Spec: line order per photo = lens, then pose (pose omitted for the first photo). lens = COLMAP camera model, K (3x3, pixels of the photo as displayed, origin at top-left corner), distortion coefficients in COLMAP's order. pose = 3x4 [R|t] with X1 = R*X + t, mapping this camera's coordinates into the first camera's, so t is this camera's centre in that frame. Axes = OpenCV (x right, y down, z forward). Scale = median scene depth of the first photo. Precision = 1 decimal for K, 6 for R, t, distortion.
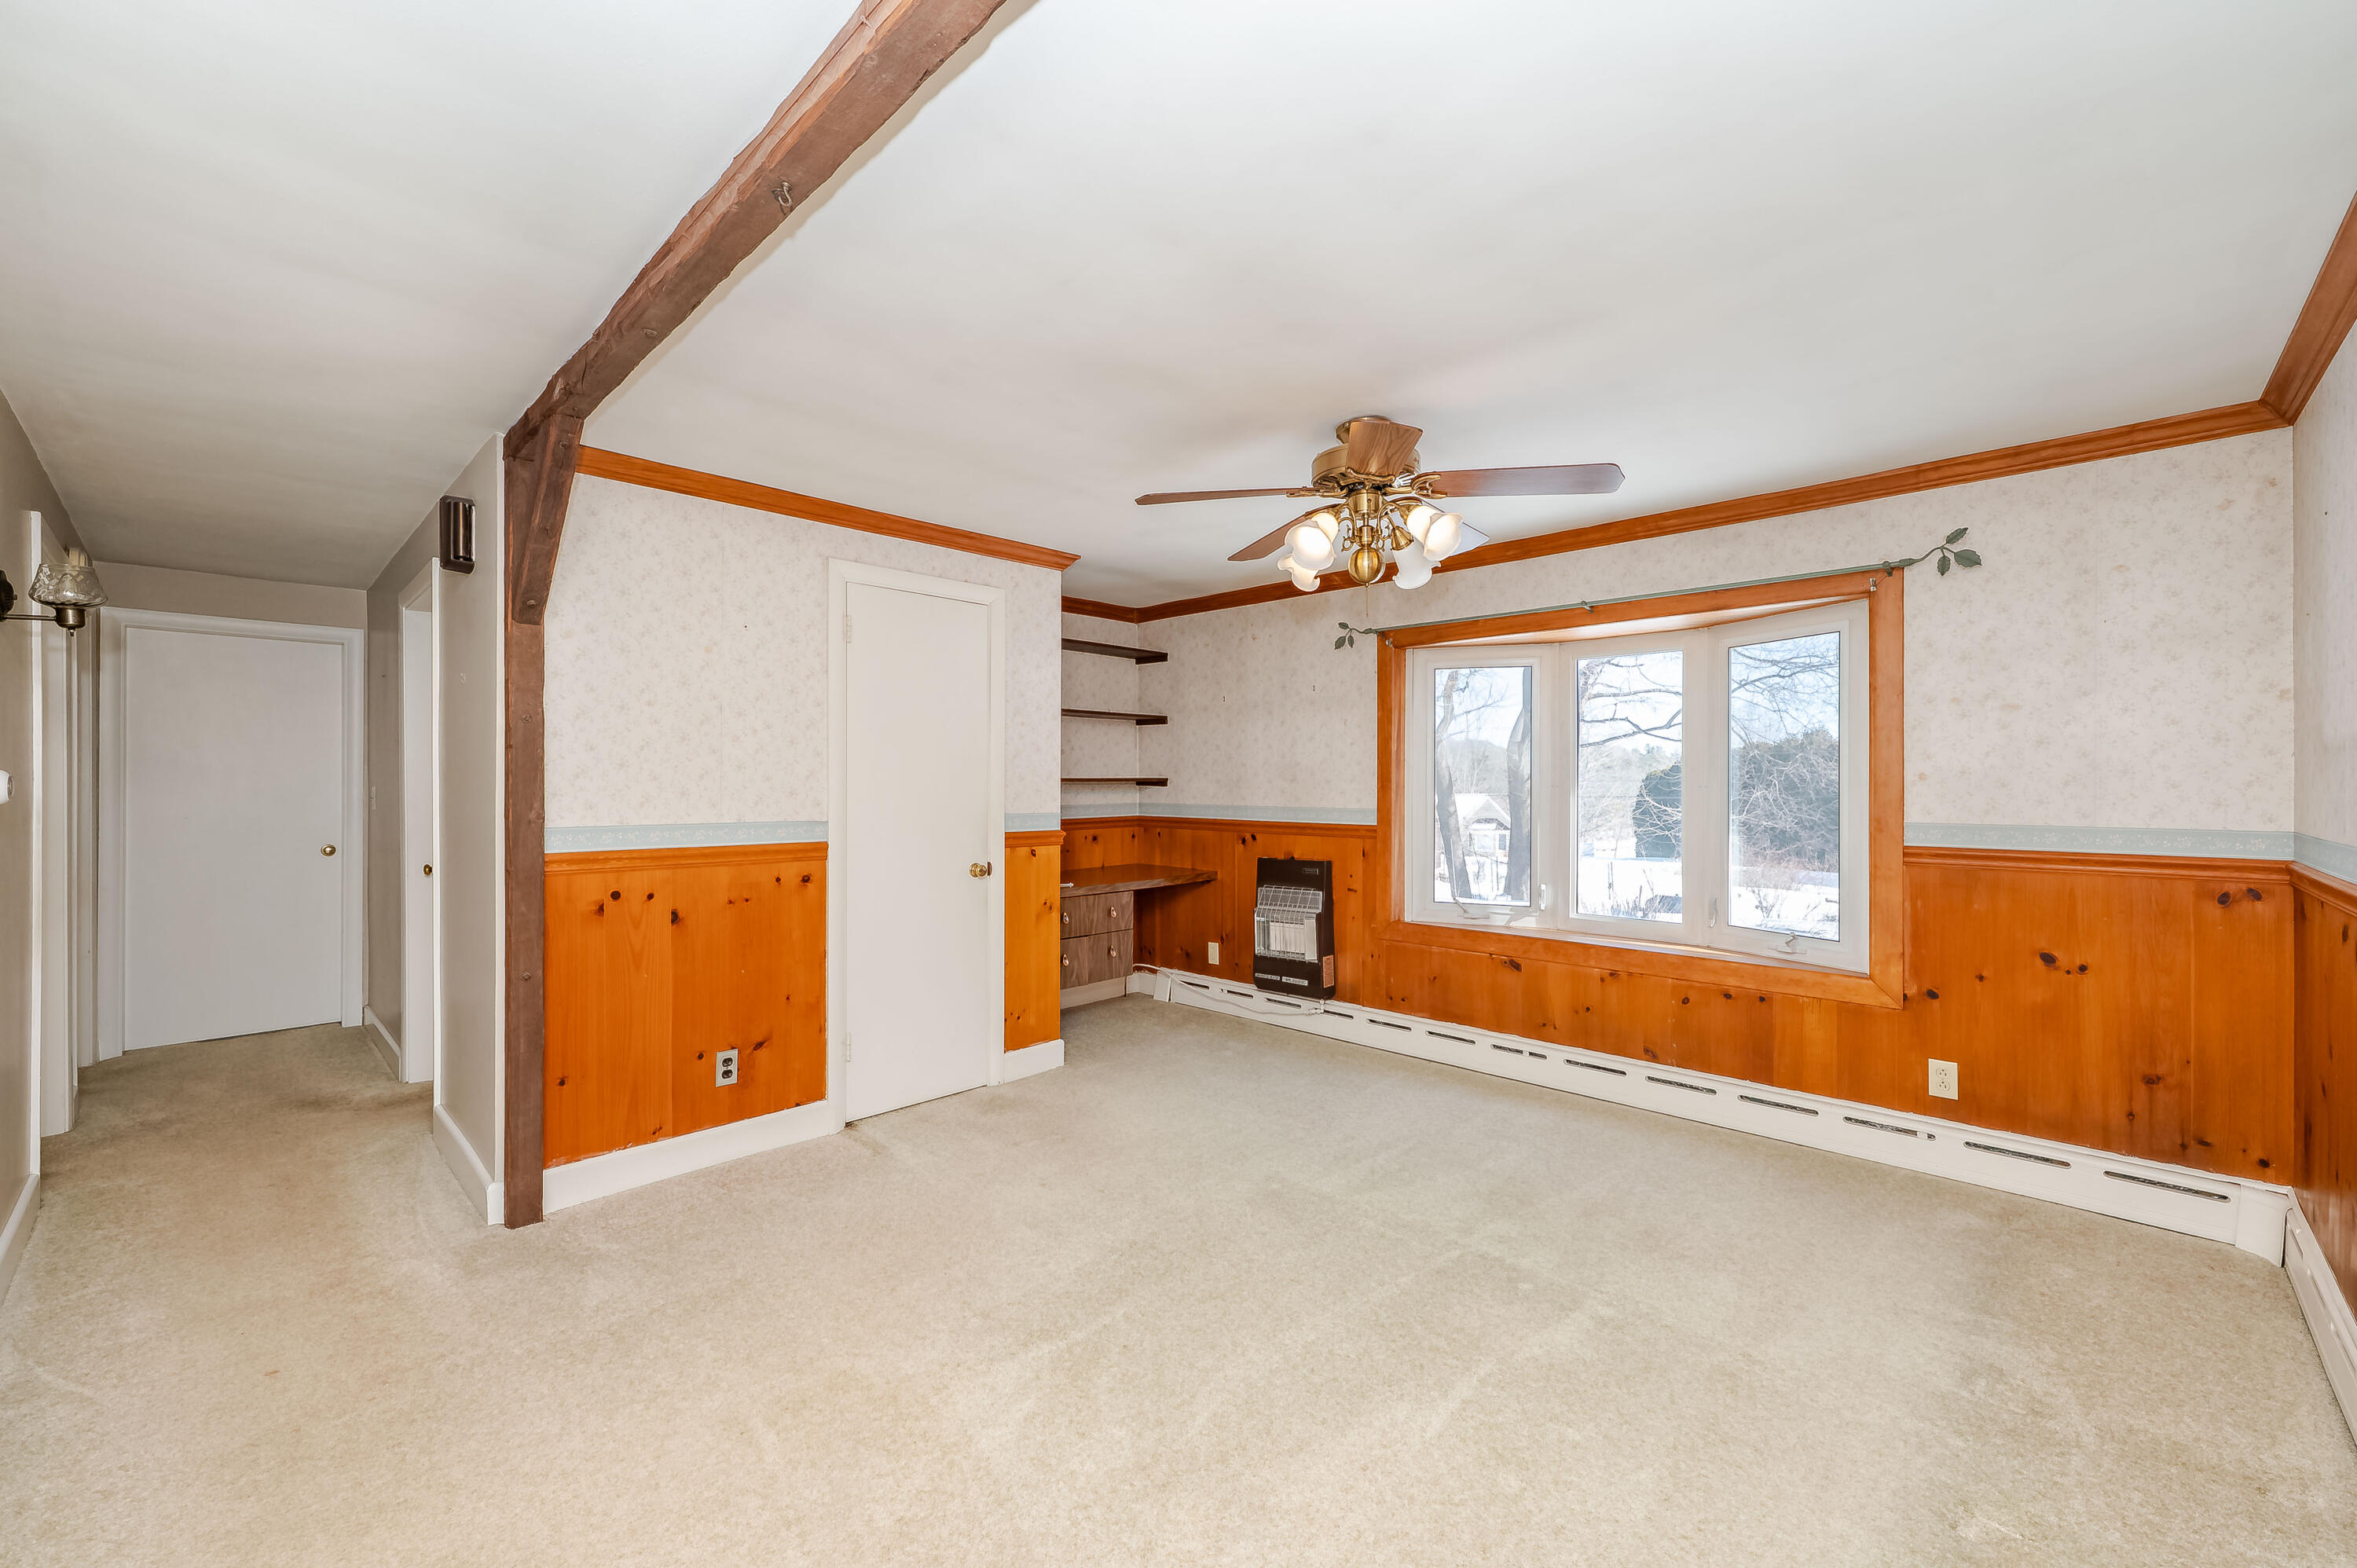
lens RADIAL K [[962.3, 0, 1194.0], [0, 962.3, 785.4], [0, 0, 1]] dist [-0.000316, -0.000348]
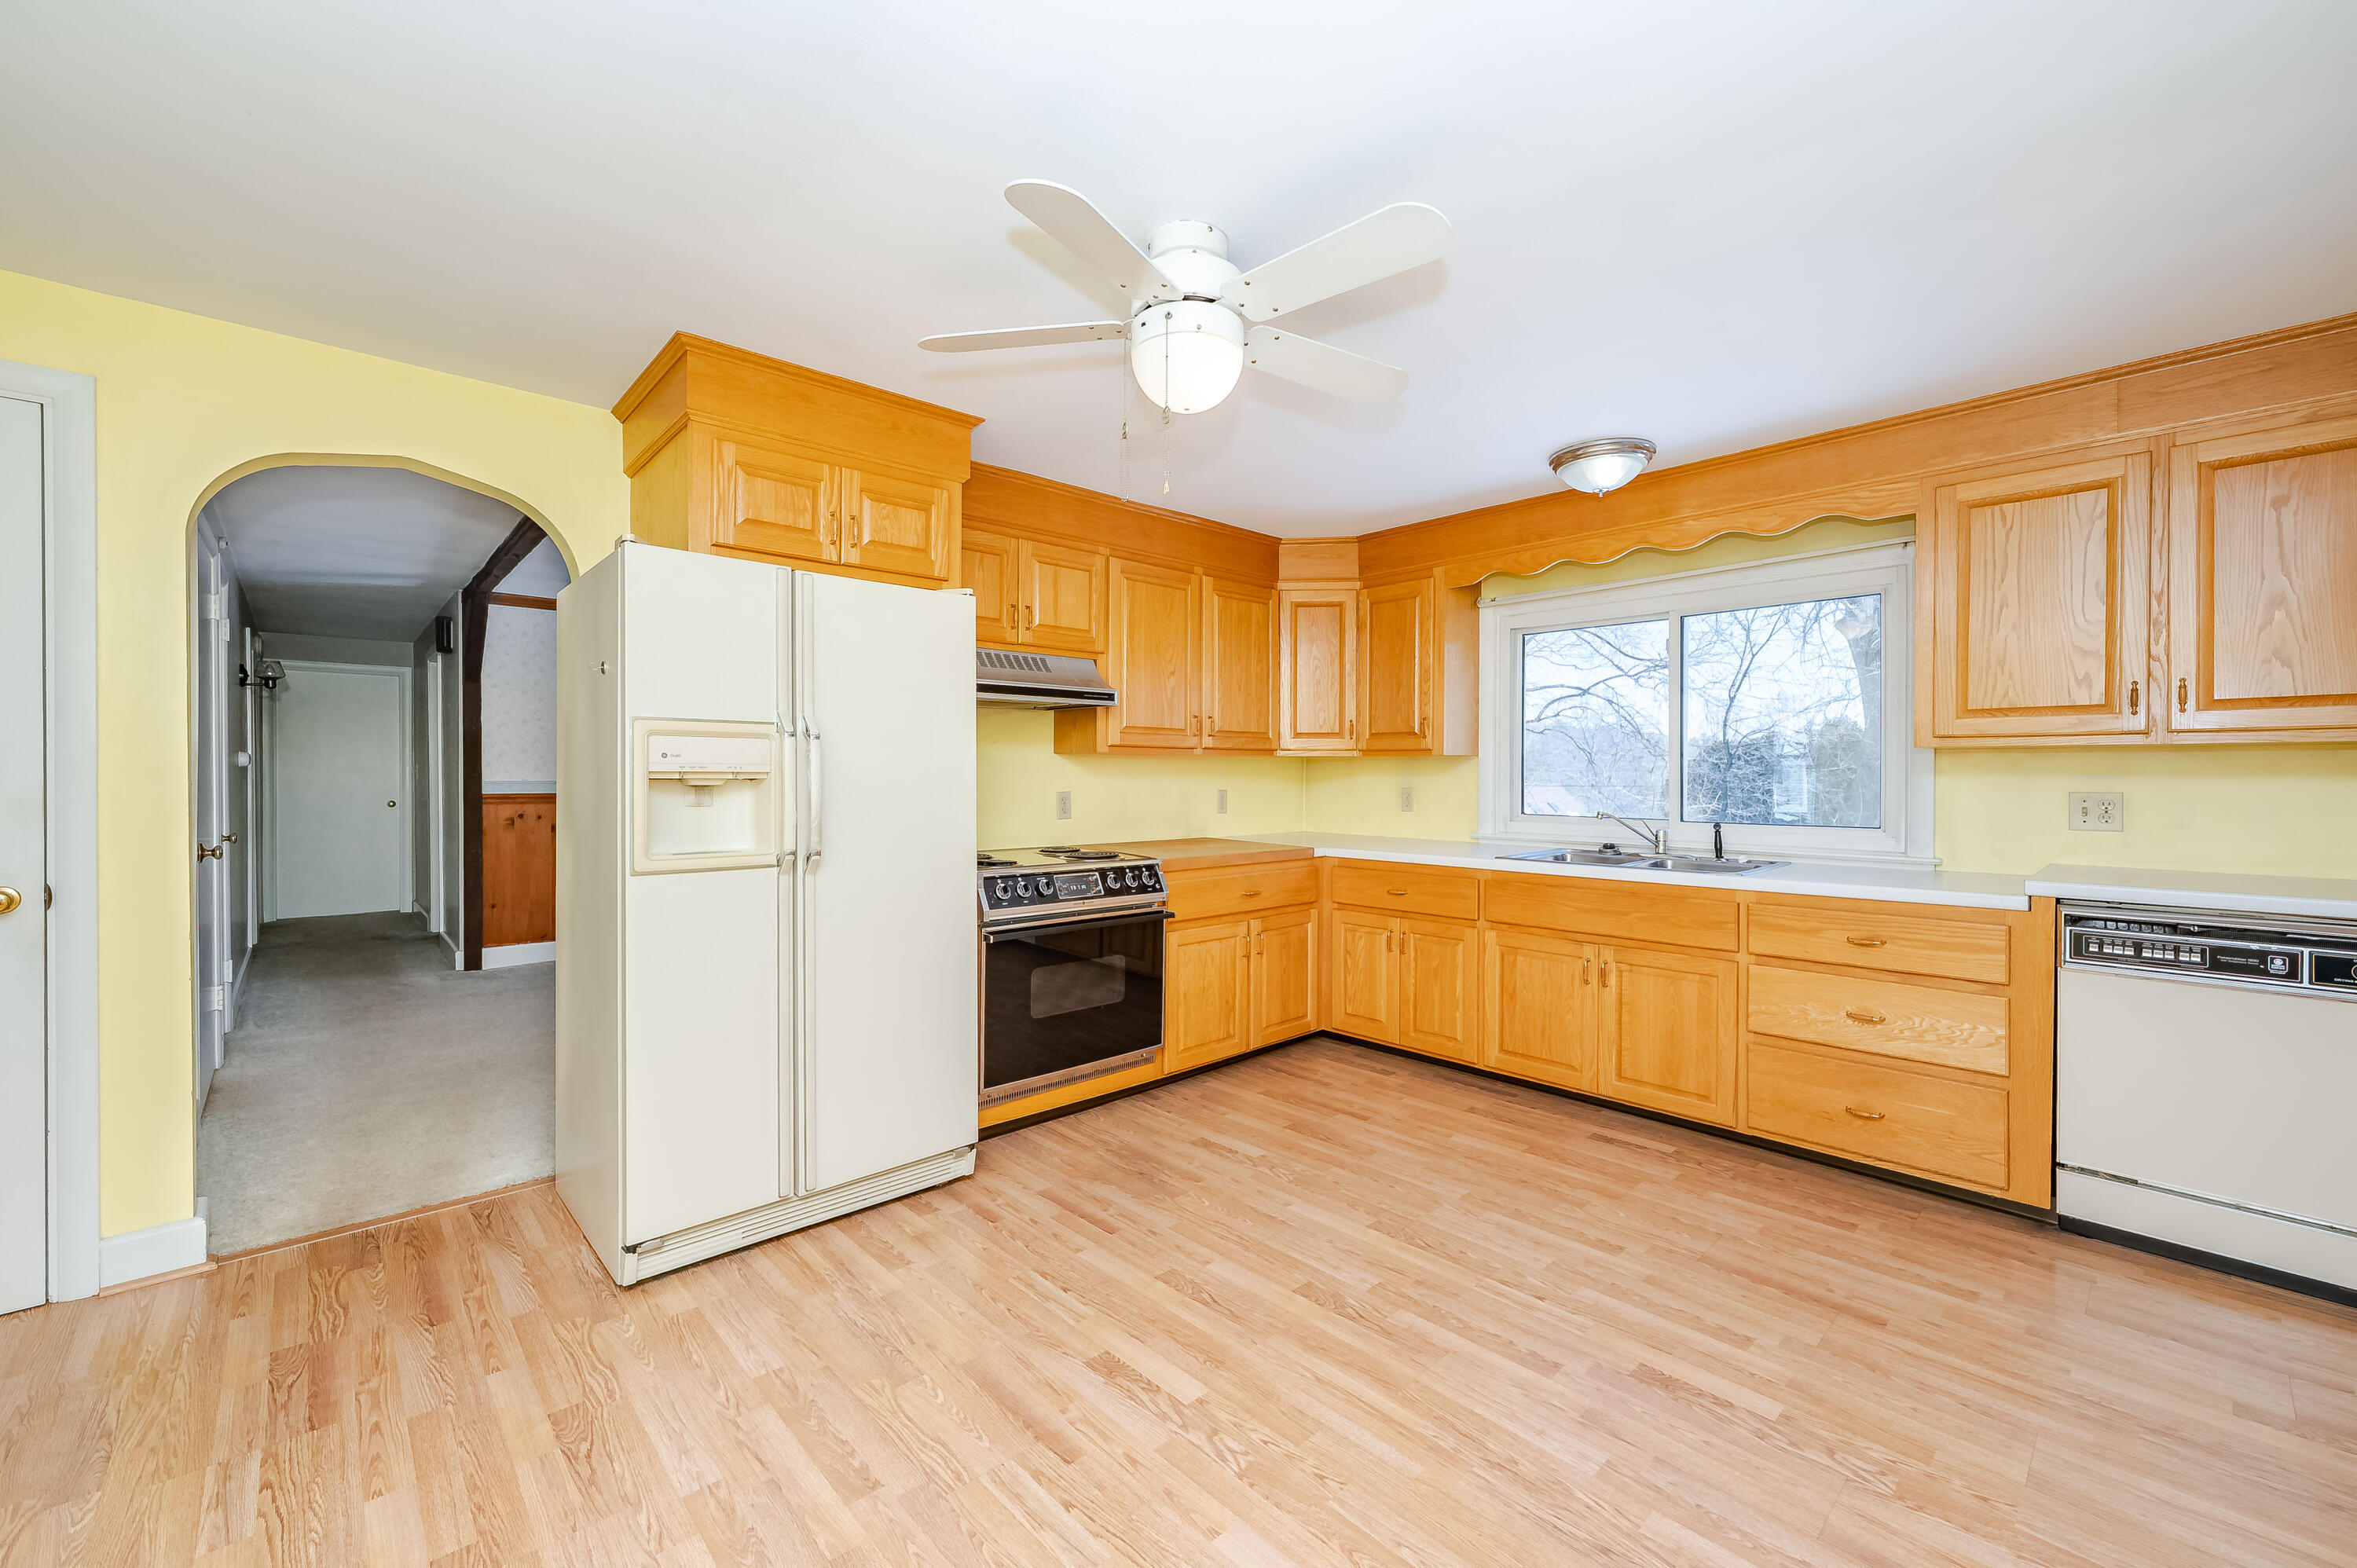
lens RADIAL K [[962.3, 0, 1143.5], [0, 962.3, 786.1], [0, 0, 1]] dist [-0.000316, -0.000348]
pose [[0.996443, -0.003810, -0.084181, 0.882683], [0.004994, 0.999891, 0.013860, 0.033726], [0.084119, -0.014231, 0.996354, -0.901583]]
